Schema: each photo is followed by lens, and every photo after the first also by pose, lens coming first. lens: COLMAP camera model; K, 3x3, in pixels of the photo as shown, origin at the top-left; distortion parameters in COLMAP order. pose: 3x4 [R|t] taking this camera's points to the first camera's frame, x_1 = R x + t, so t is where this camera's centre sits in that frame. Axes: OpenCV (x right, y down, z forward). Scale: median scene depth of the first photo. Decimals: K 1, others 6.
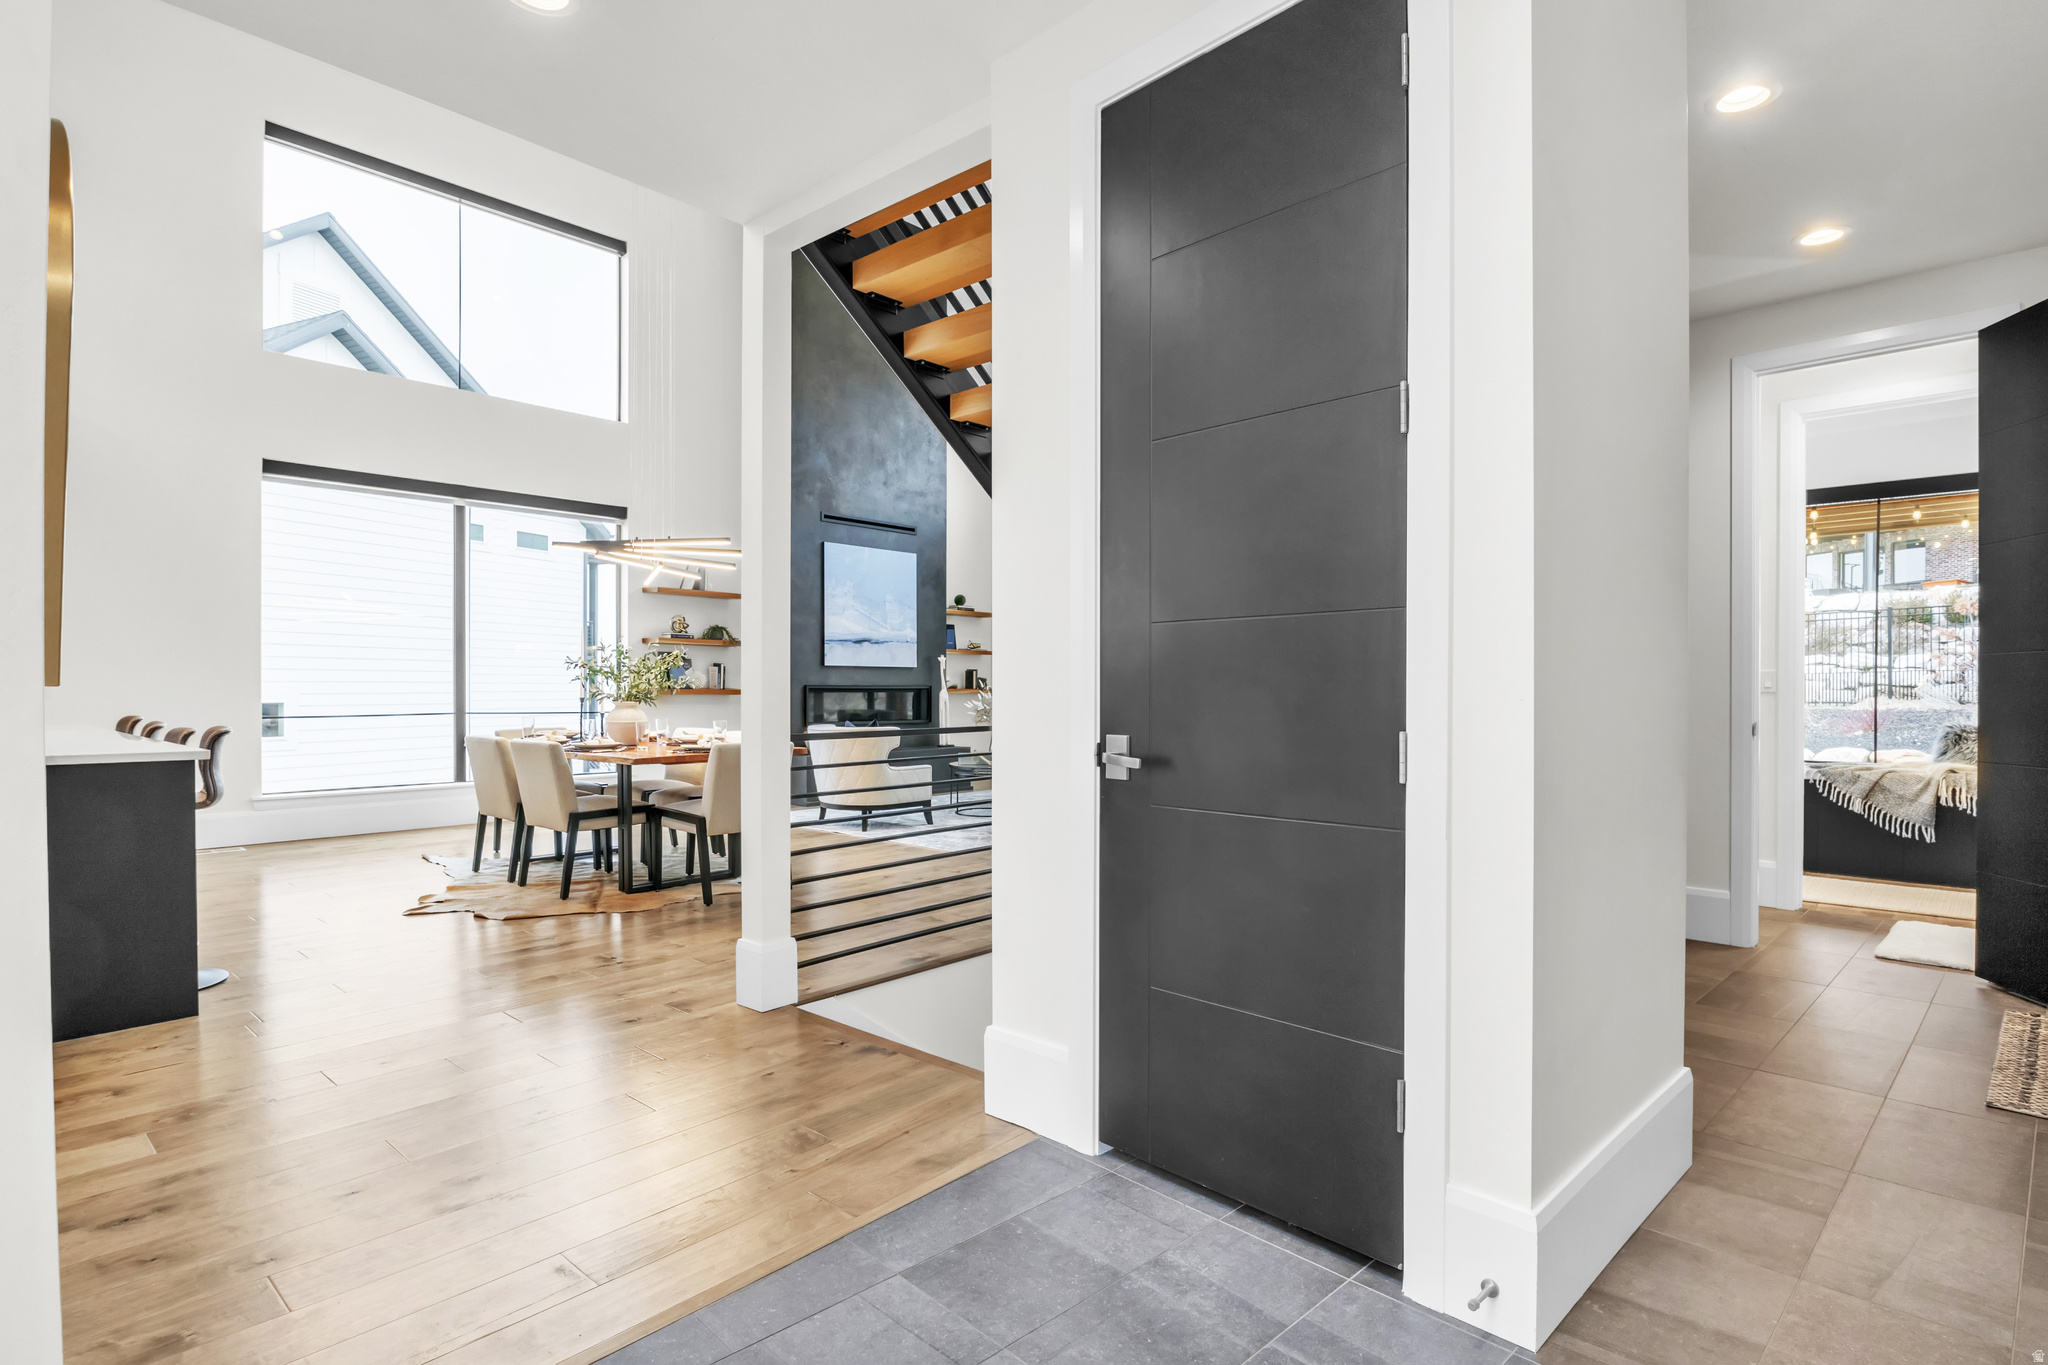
lens RADIAL K [[1000.0, 0, 1024.0], [0, 1000.0, 682.5], [0, 0, 1]] dist [-0.001668, -0.025666]
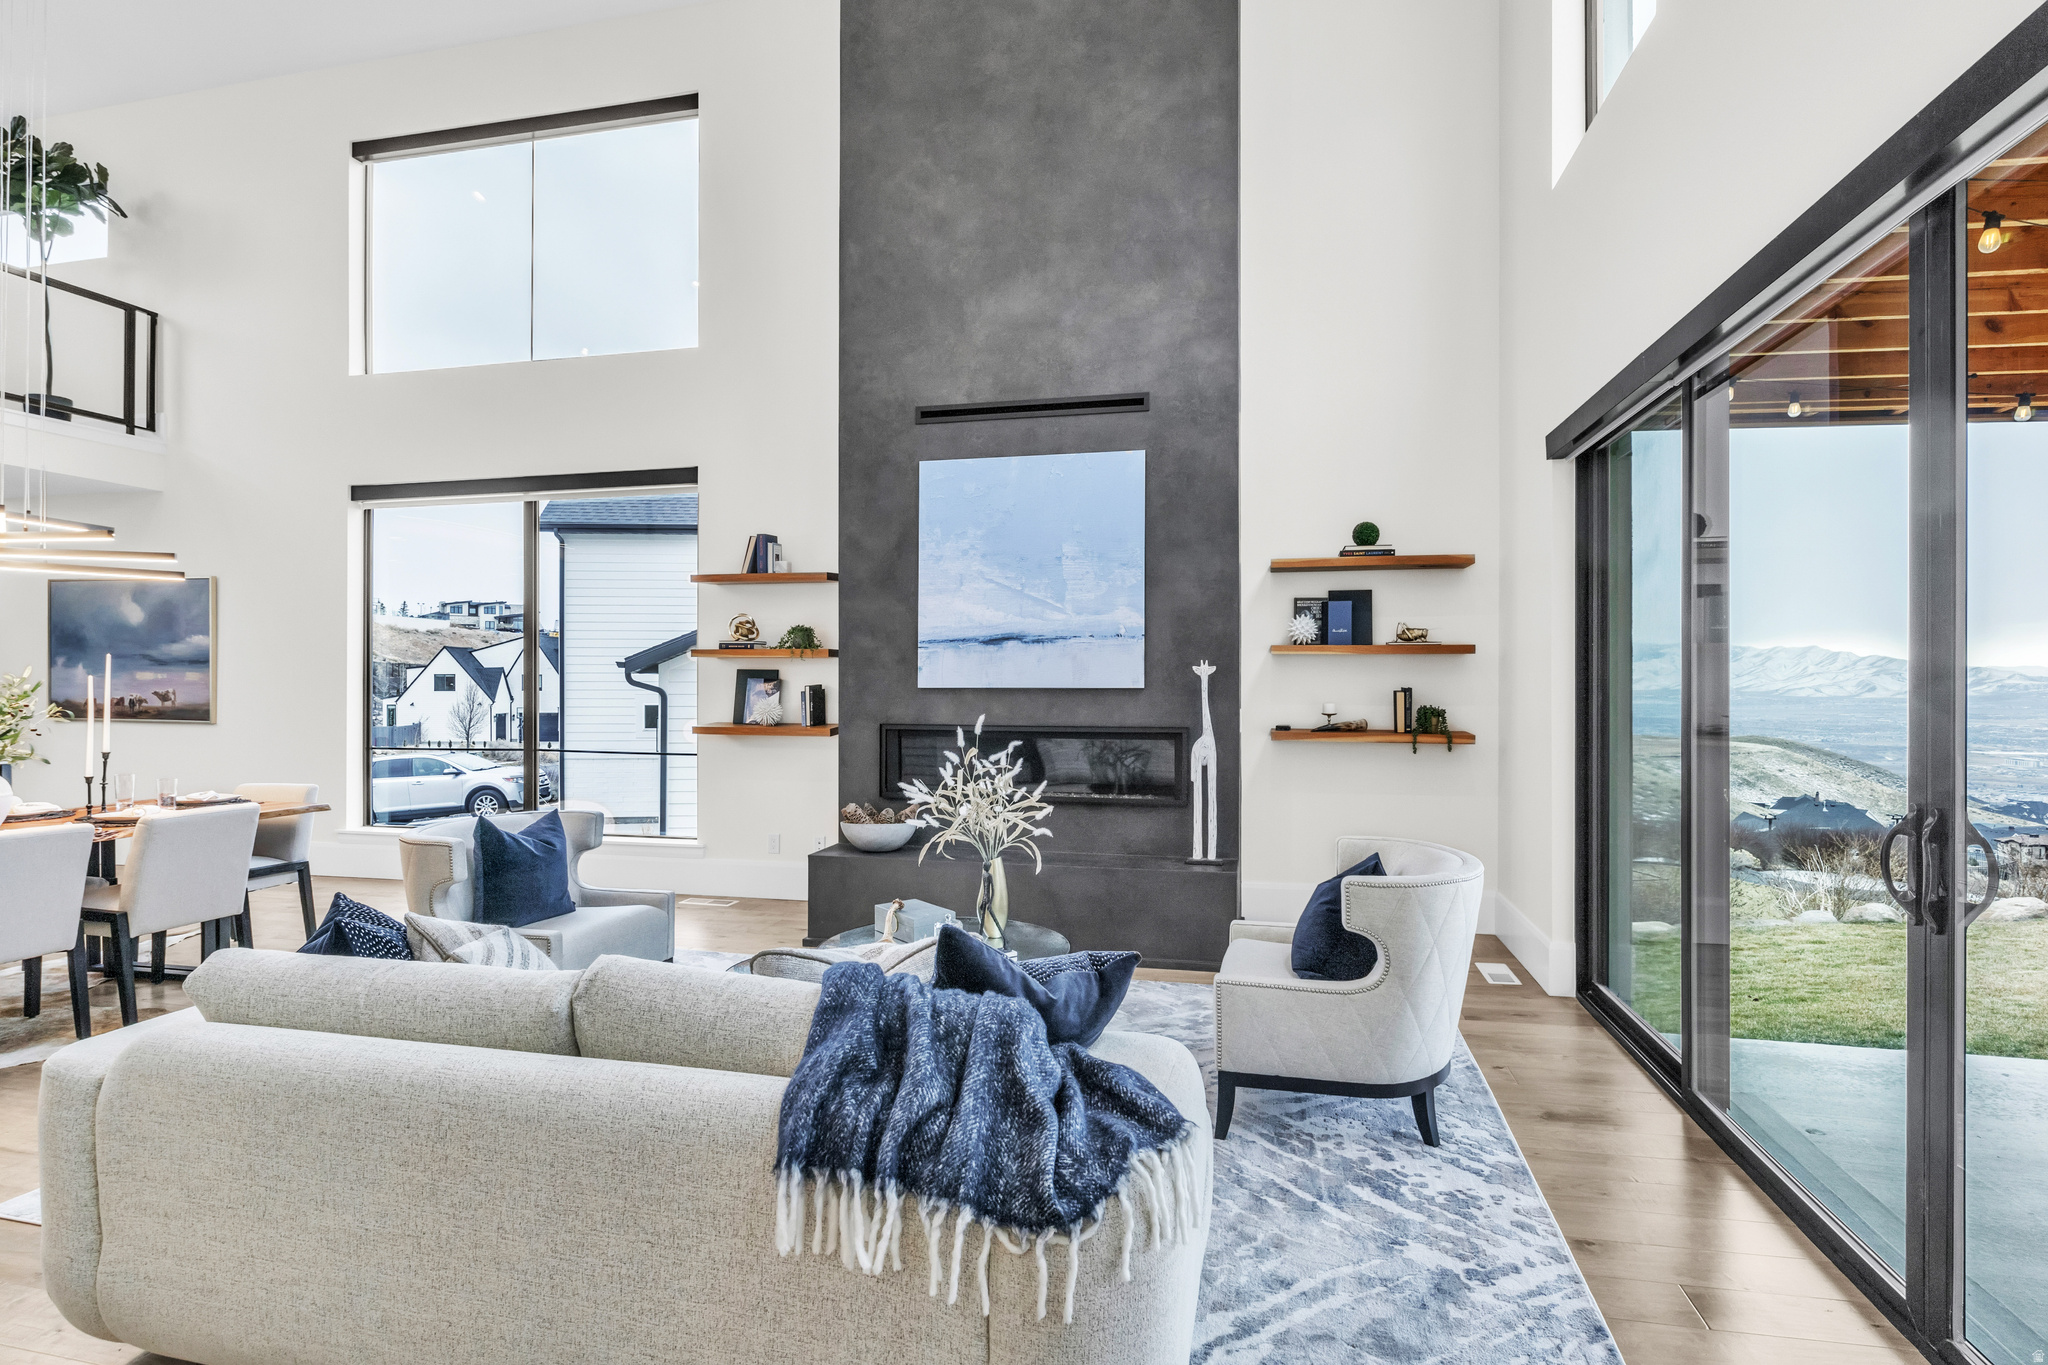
lens RADIAL K [[1030.9, 0, 1024.0], [0, 1030.9, 682.5], [0, 0, 1]] dist [-0.002085, -0.001057]
pose [[0.475822, -0.003173, -0.879536, 0.306334], [0.001161, 0.999995, -0.002979, -0.017166], [0.879541, 0.000396, 0.475824, 0.741310]]
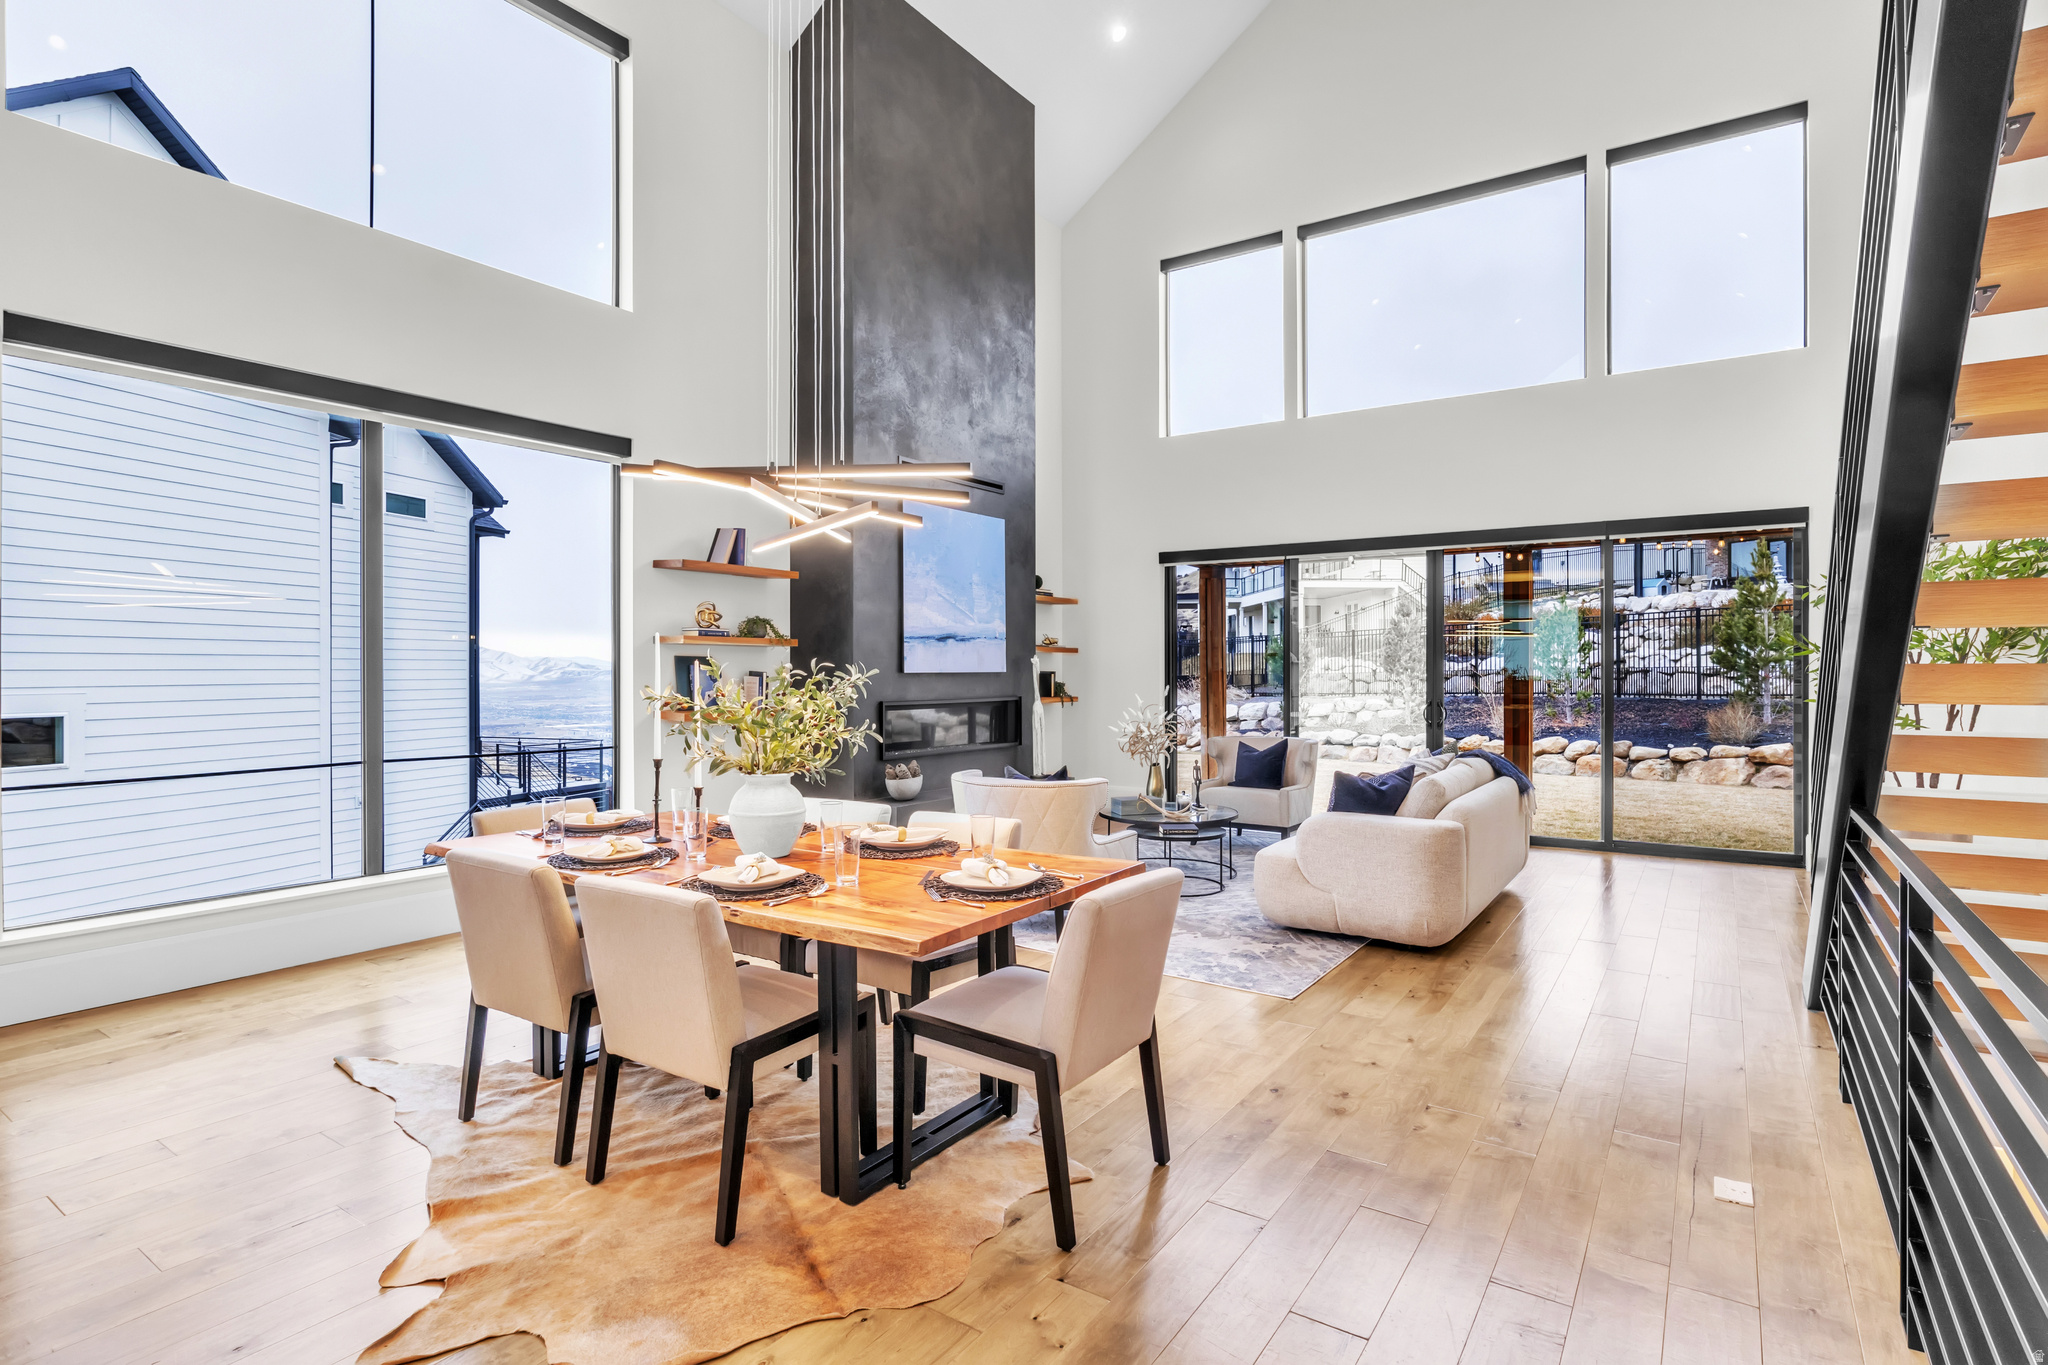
lens RADIAL K [[1014.8, 0, 1041.9], [0, 1014.8, 663.0], [0, 0, 1]] dist [0.000590, 0.000326]
pose [[0.991136, -0.000372, 0.132847, -0.187219], [0.000469, 1.000000, -0.000702, -0.022331], [-0.132847, 0.000758, 0.991136, 0.257376]]
